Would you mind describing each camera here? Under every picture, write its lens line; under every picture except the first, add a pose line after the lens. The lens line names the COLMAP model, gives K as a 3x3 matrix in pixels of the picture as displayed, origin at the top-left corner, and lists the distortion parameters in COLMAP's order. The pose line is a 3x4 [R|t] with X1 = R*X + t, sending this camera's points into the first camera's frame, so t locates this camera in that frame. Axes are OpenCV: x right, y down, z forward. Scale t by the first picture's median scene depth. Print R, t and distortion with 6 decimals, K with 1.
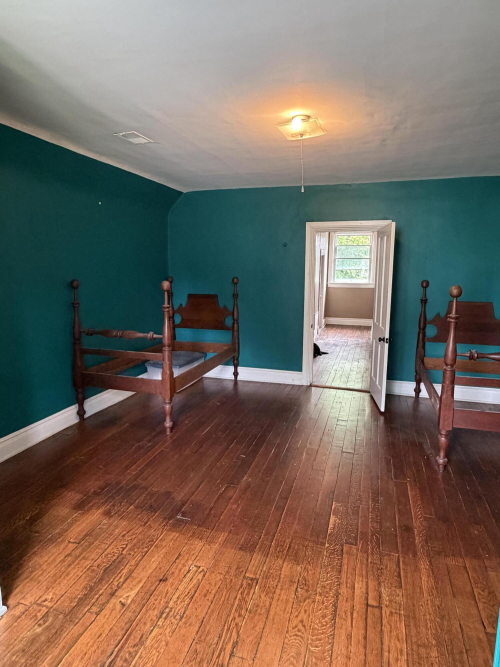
lens RADIAL K [[405.0, 0, 249.9], [0, 405.0, 332.6], [0, 0, 1]] dist [0.021168, -0.000660]
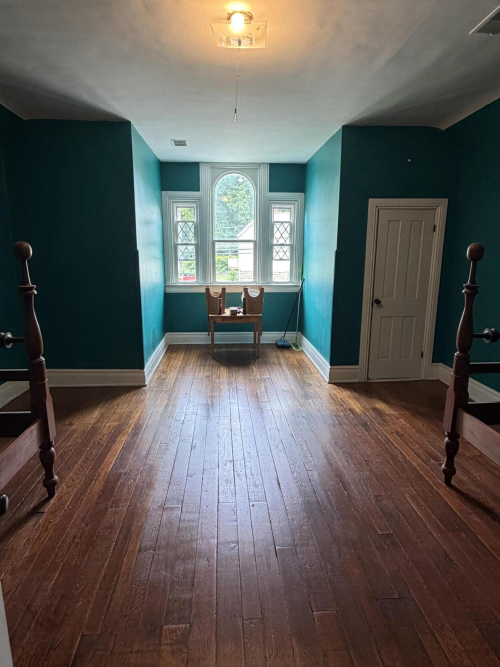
lens RADIAL K [[405.0, 0, 250.0], [0, 405.0, 334.0], [0, 0, 1]] dist [0.021168, -0.000660]
pose [[-0.937413, 0.057667, -0.343413, 0.445261], [-0.067080, 0.937816, 0.340590, -0.255404], [0.341699, 0.342310, -0.875252, 2.054043]]
